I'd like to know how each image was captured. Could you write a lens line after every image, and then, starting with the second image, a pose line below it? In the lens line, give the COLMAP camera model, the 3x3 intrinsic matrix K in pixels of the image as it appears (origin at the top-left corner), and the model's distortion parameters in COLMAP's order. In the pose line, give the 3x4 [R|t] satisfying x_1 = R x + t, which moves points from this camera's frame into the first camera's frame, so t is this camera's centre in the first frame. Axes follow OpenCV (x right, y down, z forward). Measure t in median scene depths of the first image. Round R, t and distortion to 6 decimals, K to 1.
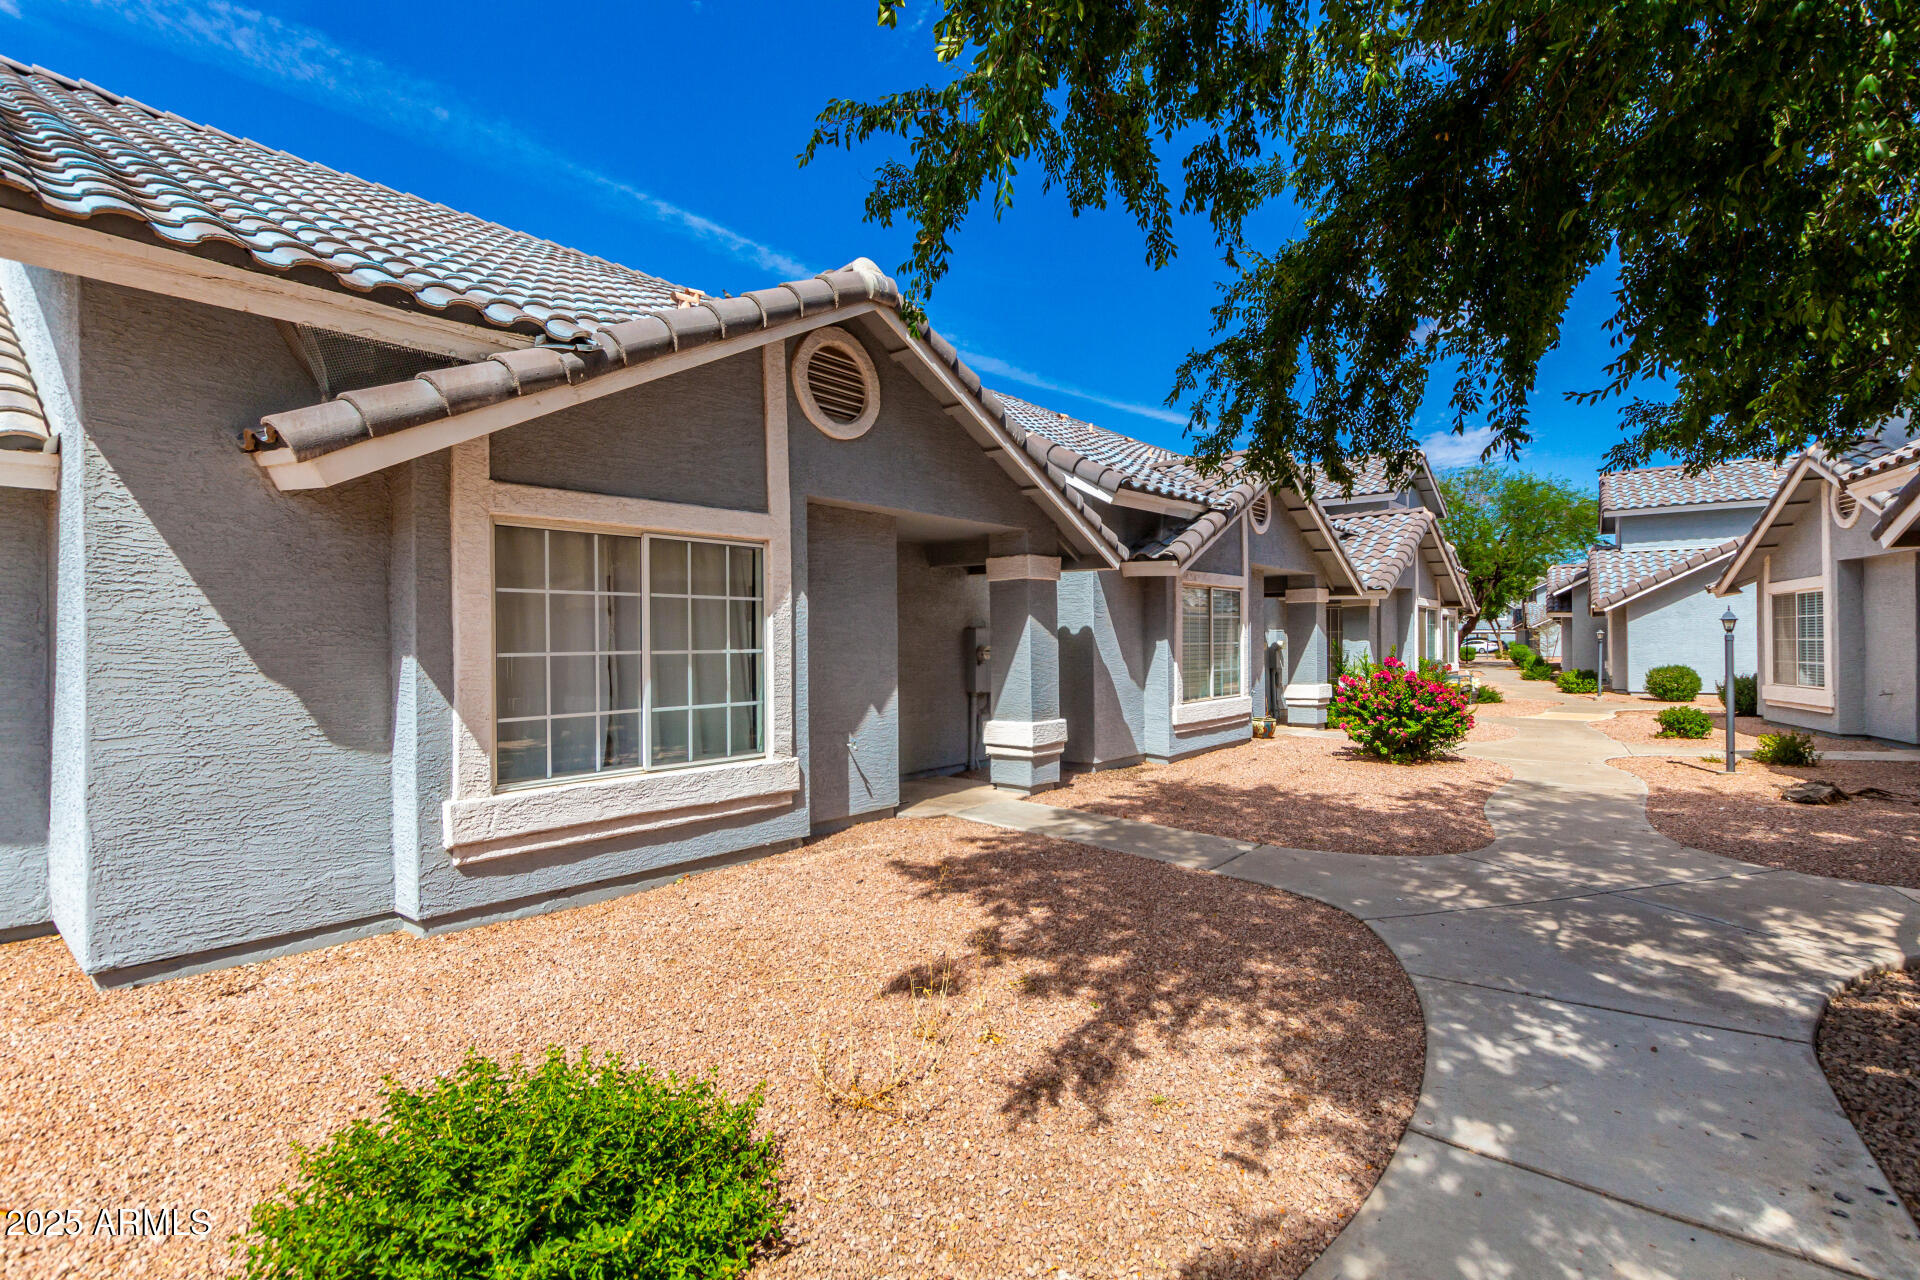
lens RADIAL K [[890.0, 0, 958.9], [0, 890.0, 628.5], [0, 0, 1]] dist [-0.017515, 0.000519]
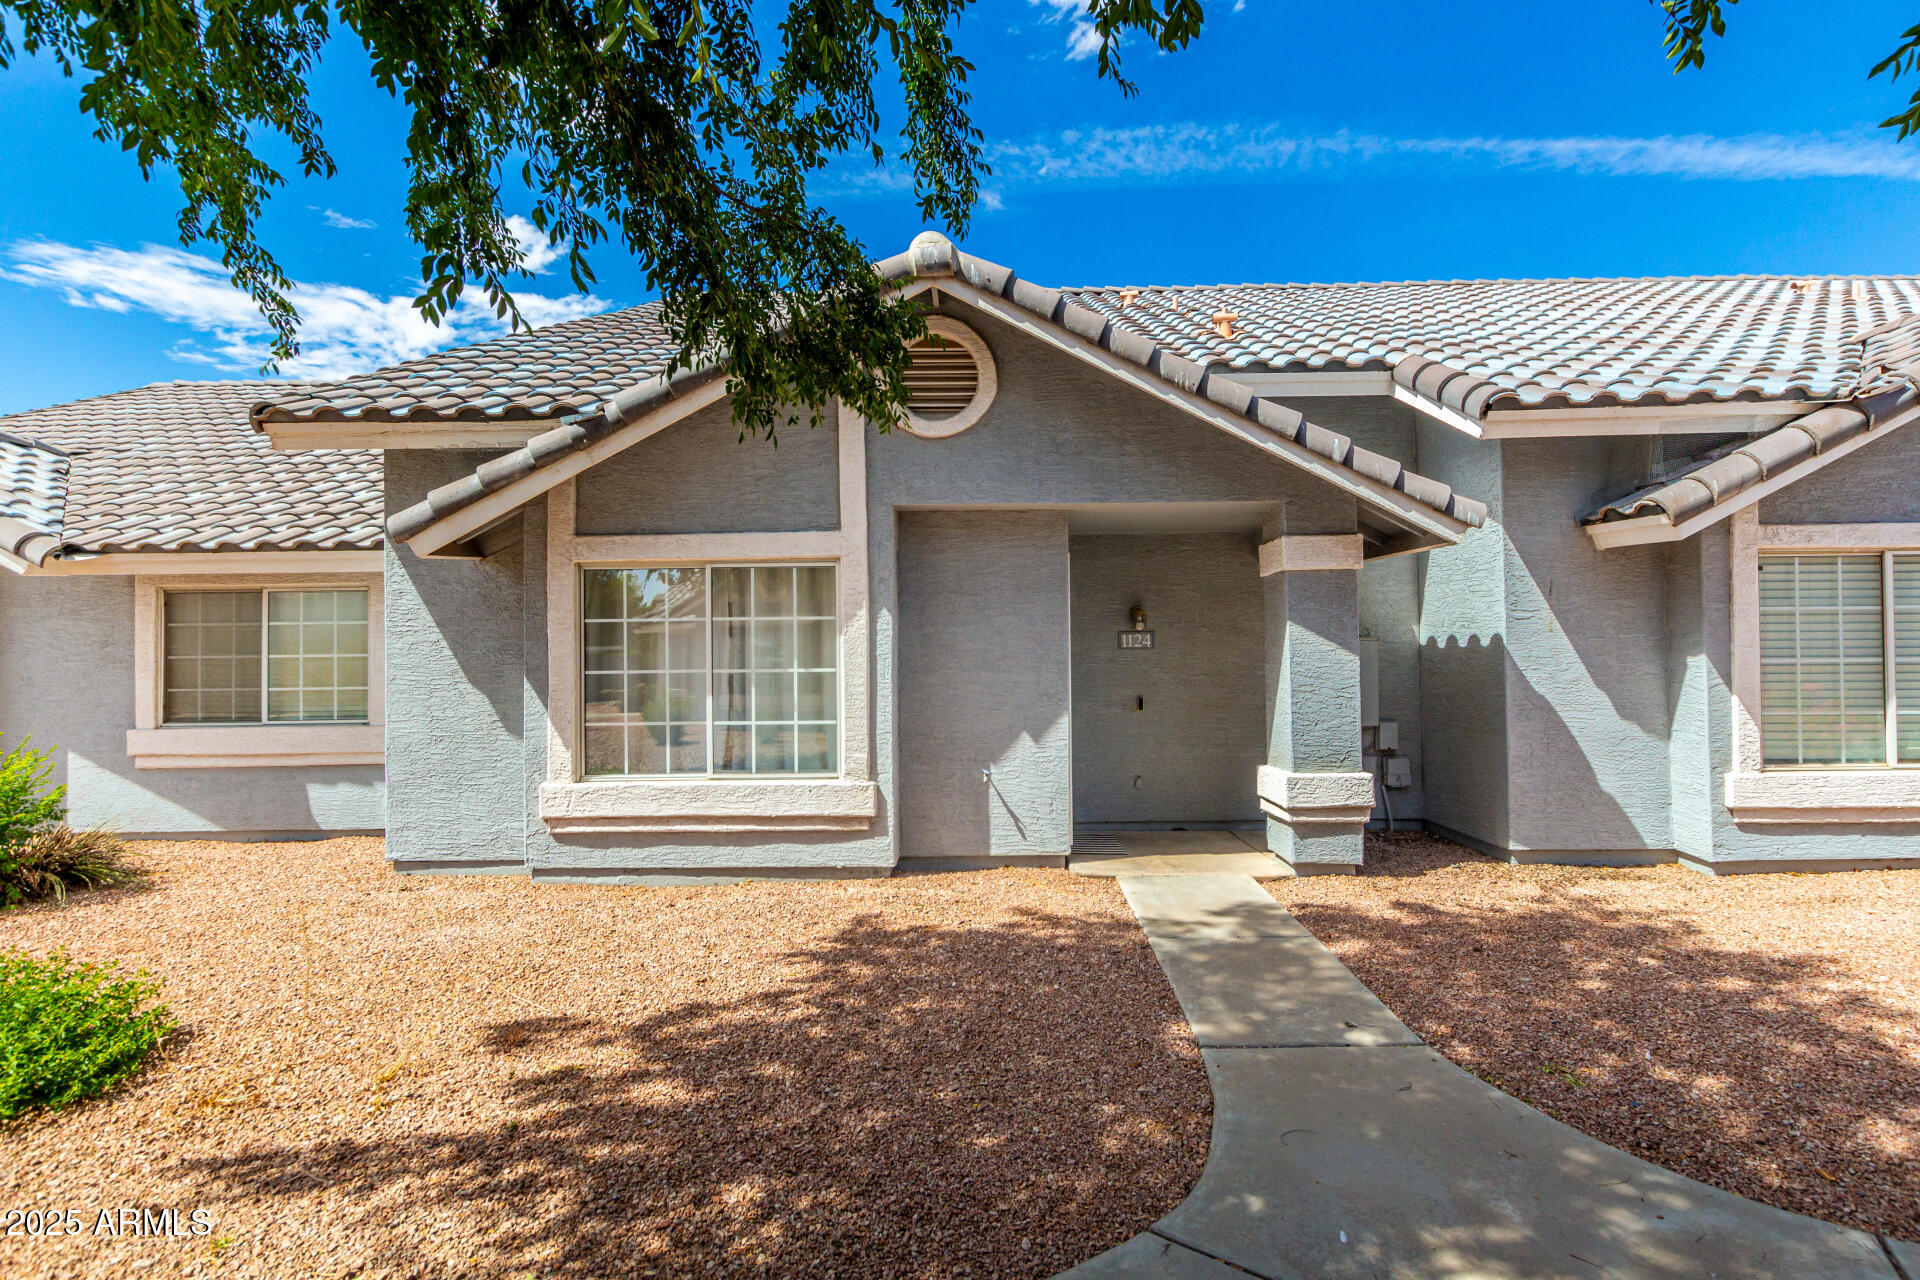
lens RADIAL K [[884.4, 0, 969.3], [0, 884.4, 640.2], [0, 0, 1]] dist [0.003556, -0.000120]
pose [[0.634317, -0.003448, -0.773065, 0.644731], [0.017074, 0.999809, 0.009550, -0.015589], [0.772884, -0.019257, 0.634255, 0.498108]]
